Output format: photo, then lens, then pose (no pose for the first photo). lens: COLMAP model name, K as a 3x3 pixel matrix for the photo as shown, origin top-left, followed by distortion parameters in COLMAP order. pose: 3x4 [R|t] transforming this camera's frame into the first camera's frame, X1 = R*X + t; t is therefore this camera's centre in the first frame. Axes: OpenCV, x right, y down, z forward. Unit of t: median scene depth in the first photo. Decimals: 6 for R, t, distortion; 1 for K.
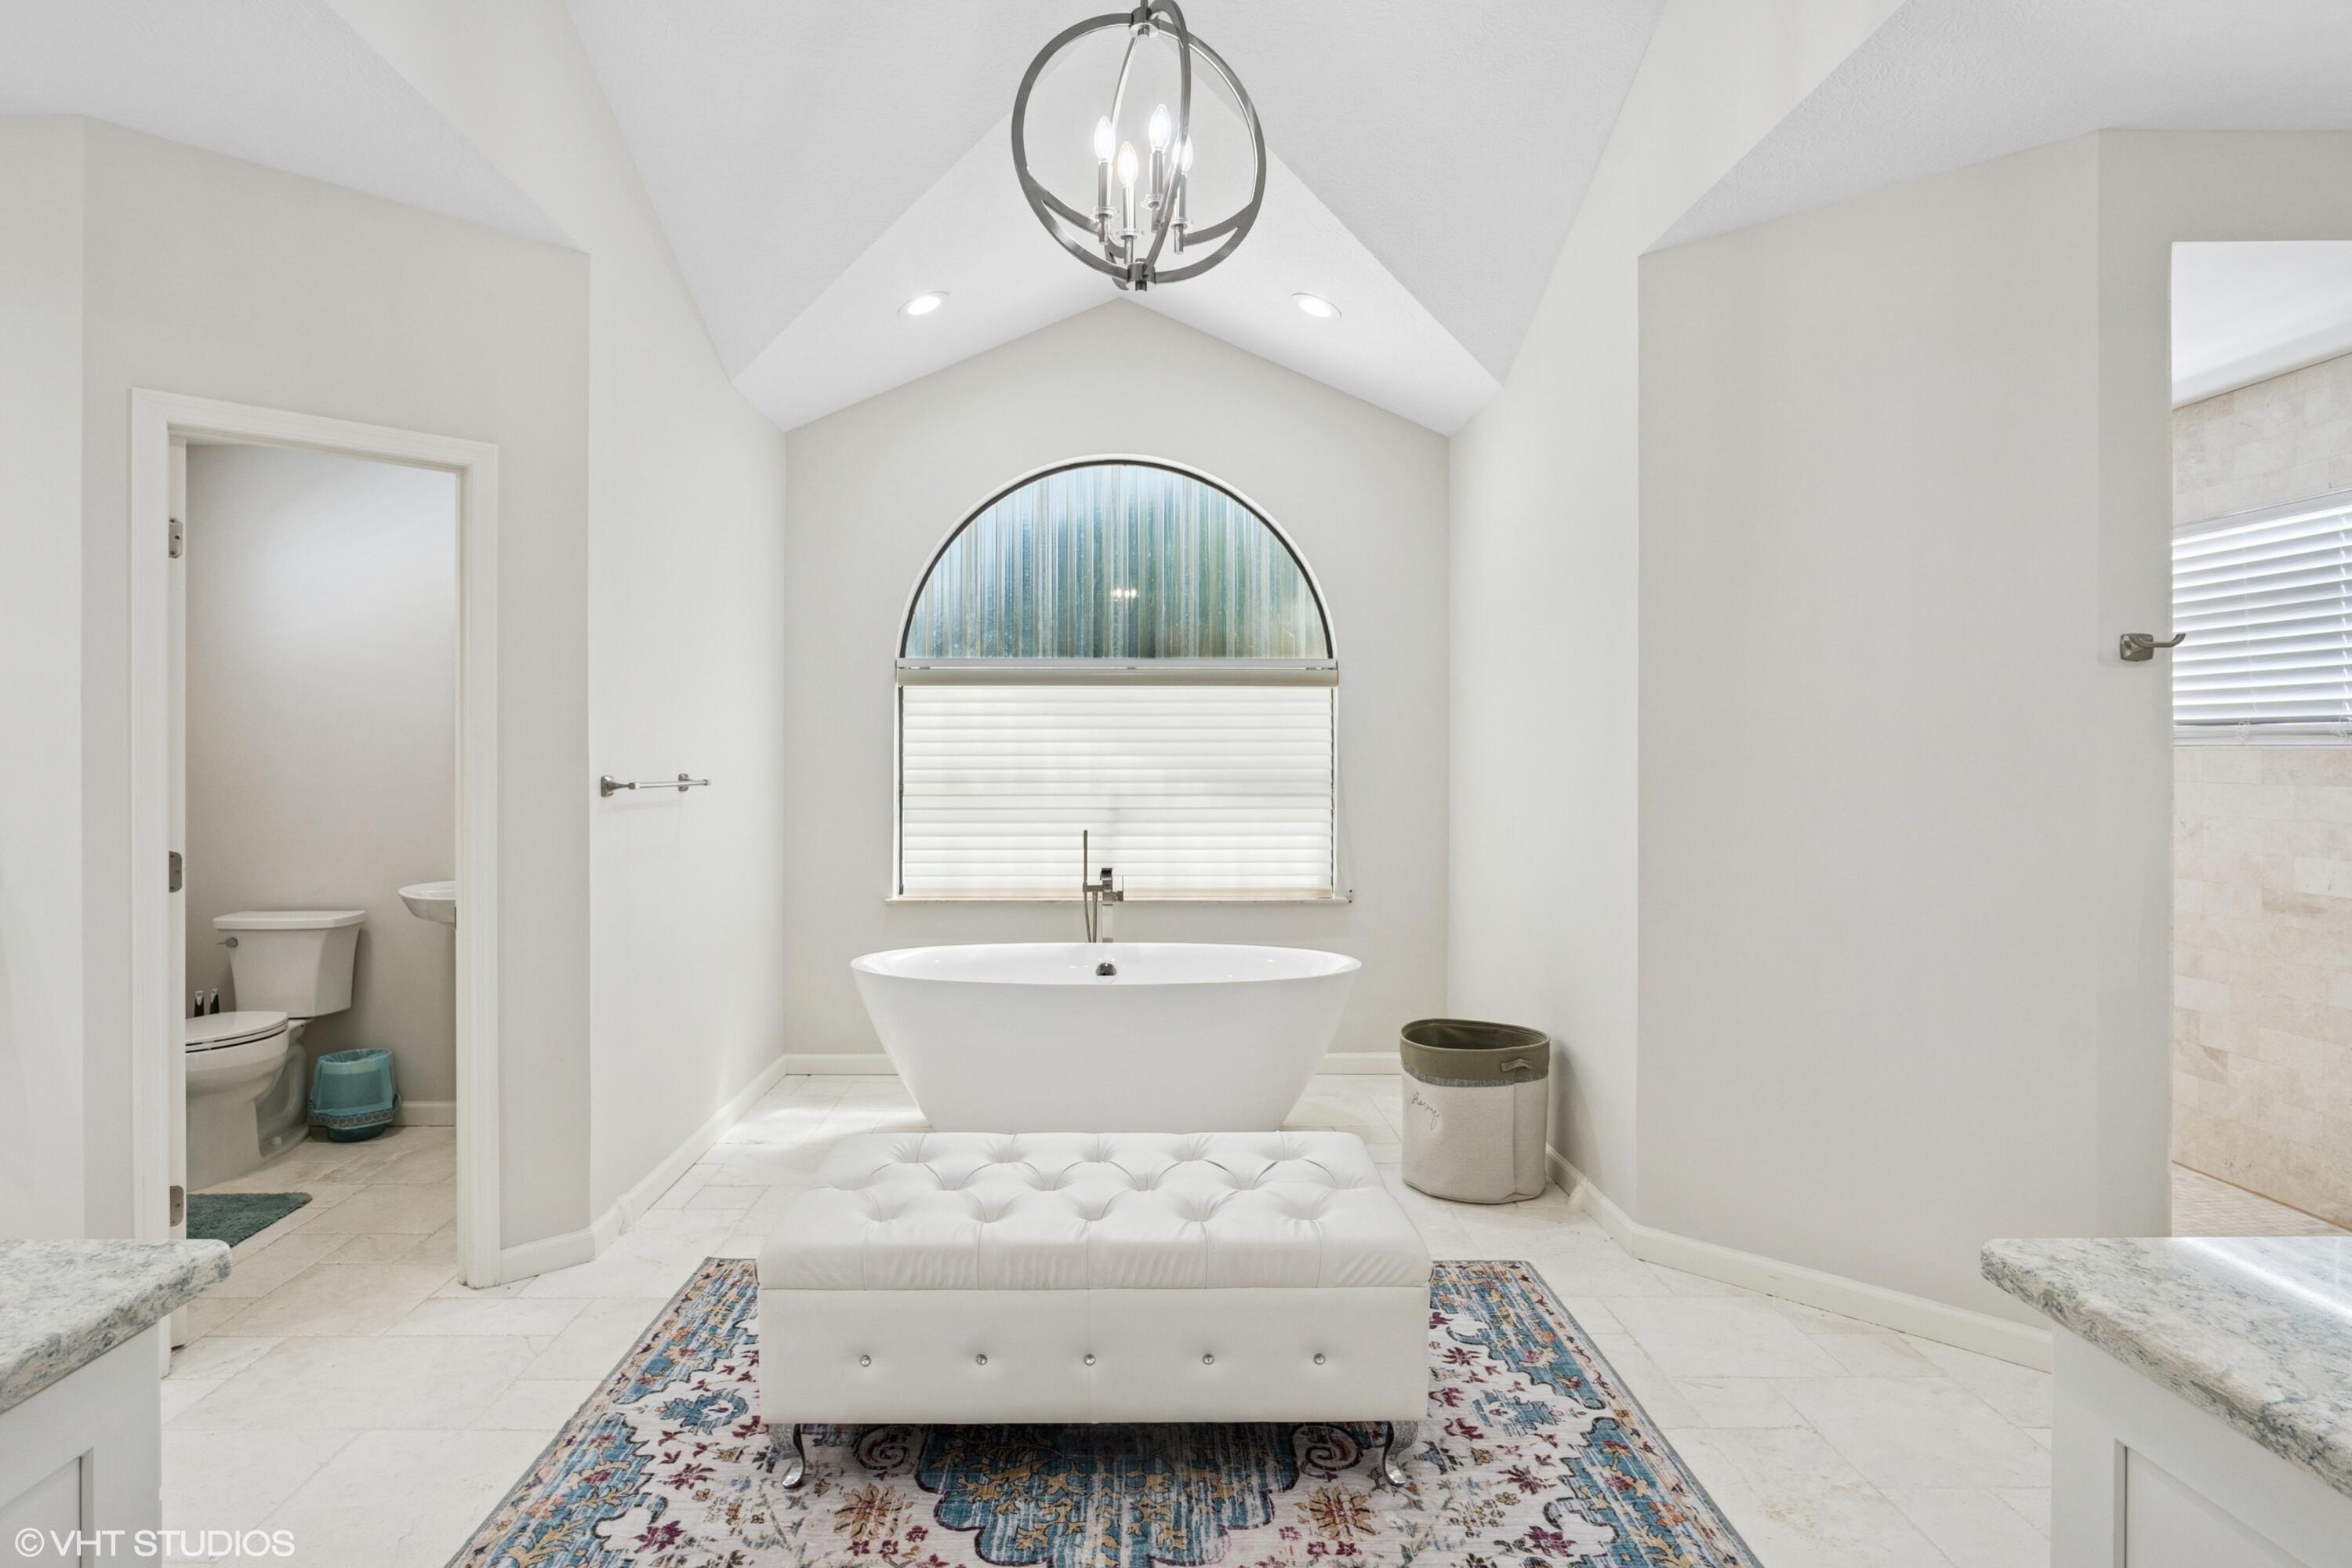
lens RADIAL K [[1259.3, 0, 1155.3], [0, 1259.3, 772.4], [0, 0, 1]] dist [-0.007645, 0.004072]
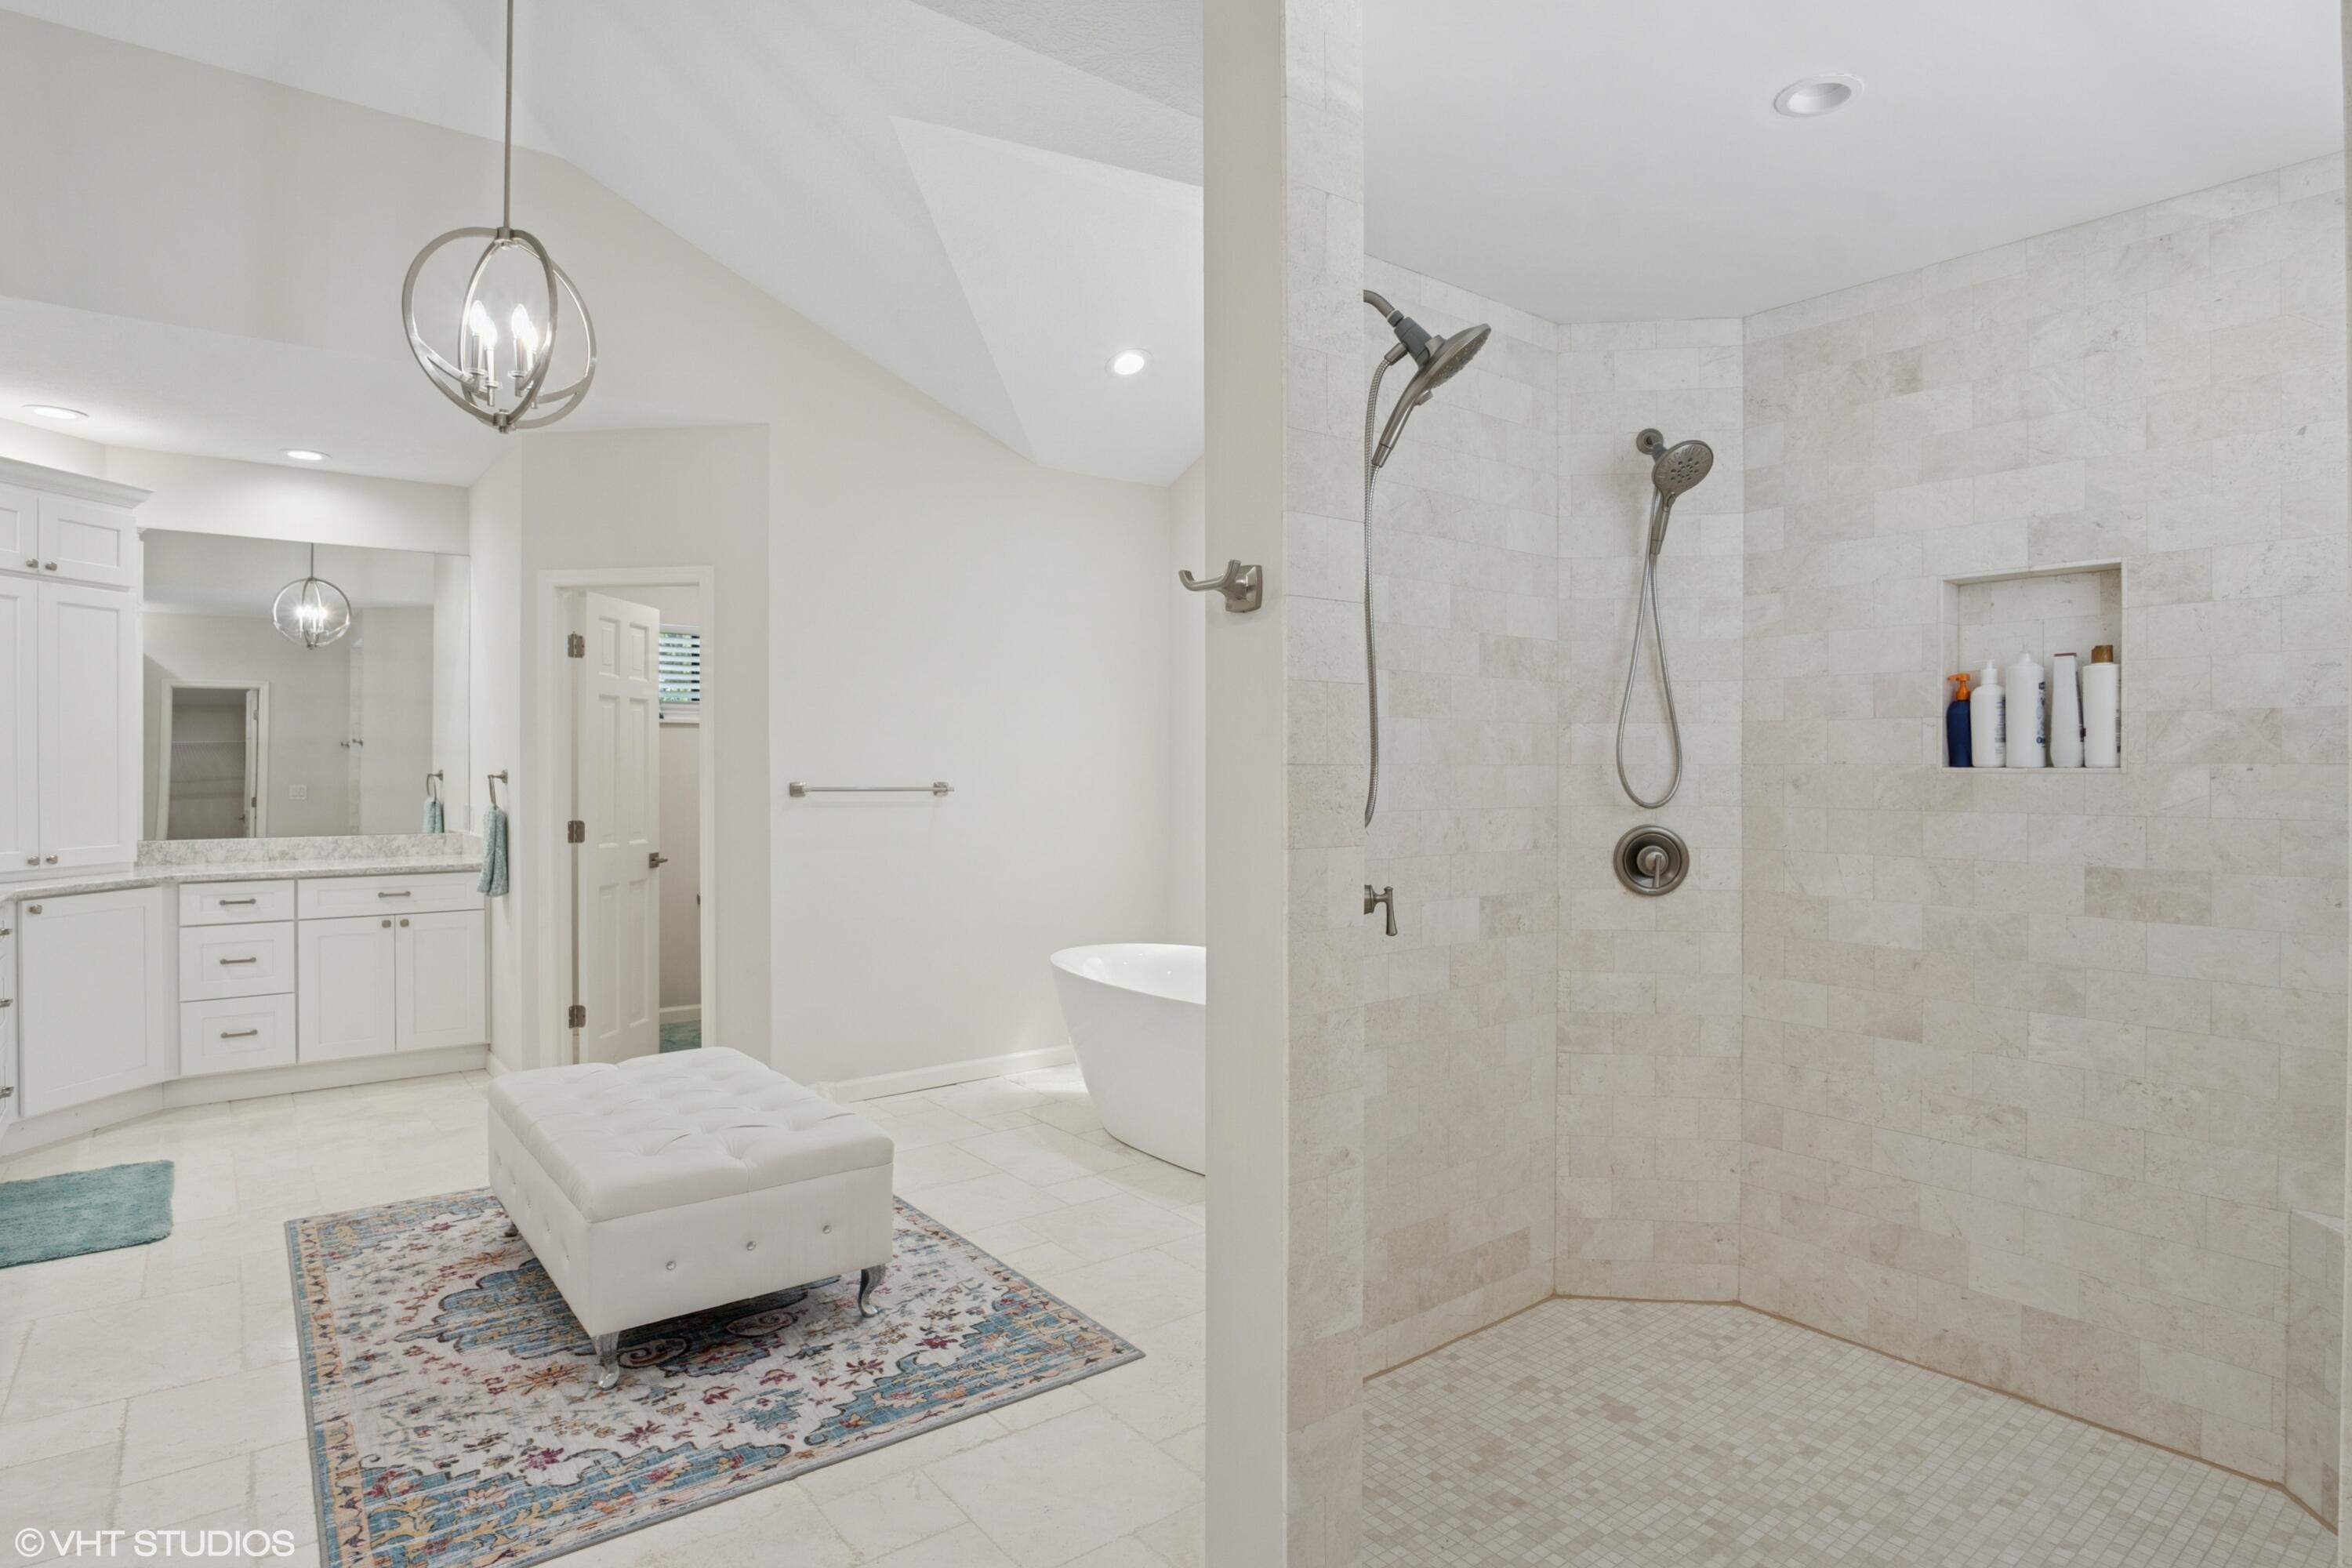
lens RADIAL K [[1259.3, 0, 1168.2], [0, 1259.3, 780.1], [0, 0, 1]] dist [-0.007645, 0.004072]
pose [[0.582216, -0.000270, -0.813034, 1.287650], [-0.000582, 1.000000, -0.000749, -0.007907], [0.813034, 0.000910, 0.582215, 0.648163]]
